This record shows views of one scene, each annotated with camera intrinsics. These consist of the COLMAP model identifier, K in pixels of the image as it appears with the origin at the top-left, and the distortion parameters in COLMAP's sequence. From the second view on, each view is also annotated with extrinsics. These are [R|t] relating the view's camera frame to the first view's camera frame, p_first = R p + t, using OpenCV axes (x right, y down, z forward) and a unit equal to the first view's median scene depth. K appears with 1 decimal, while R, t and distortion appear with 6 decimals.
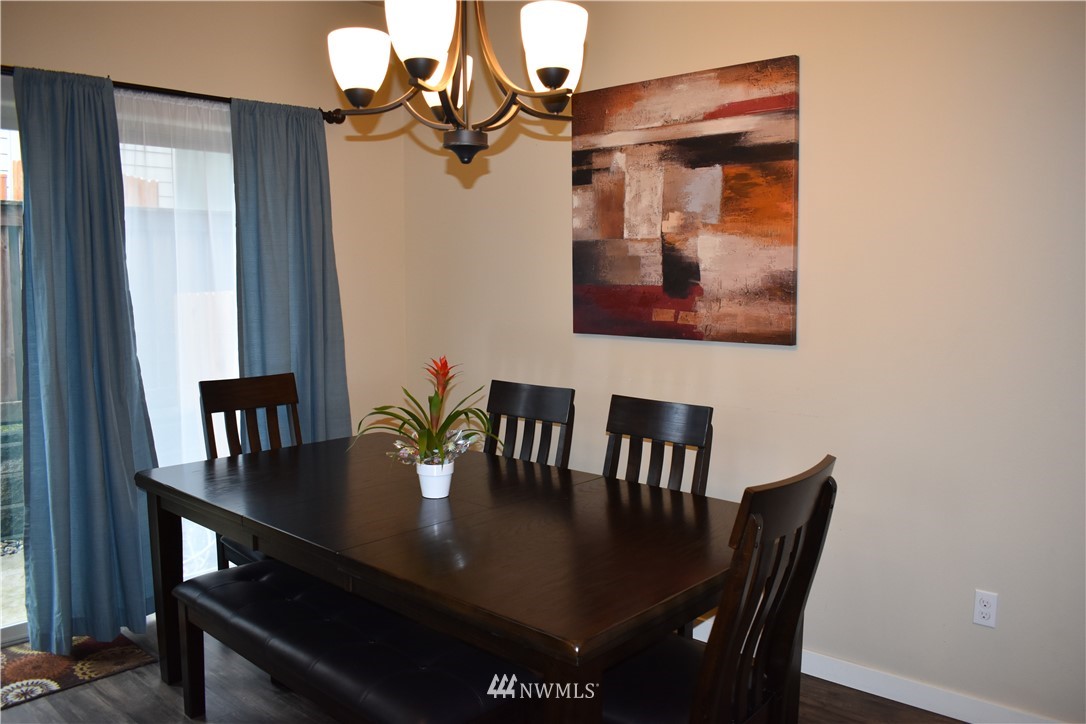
lens RADIAL K [[989.9, 0, 519.7], [0, 989.9, 372.4], [0, 0, 1]] dist [-0.072002, 0.021895]
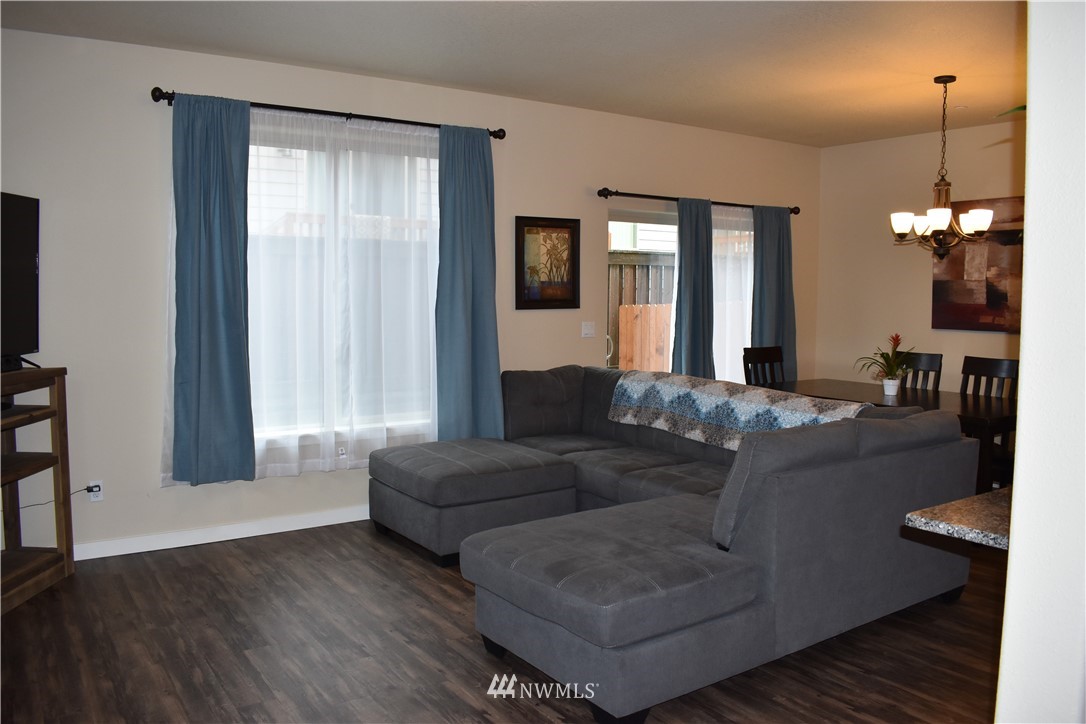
lens RADIAL K [[859.9, 0, 555.8], [0, 859.9, 365.9], [0, 0, 1]] dist [-0.080746, -0.001573]
pose [[0.972295, 0.031842, -0.231576, -0.295970], [-0.036262, 0.999232, -0.014855, 0.090617], [0.230925, 0.022841, 0.972703, -0.821605]]
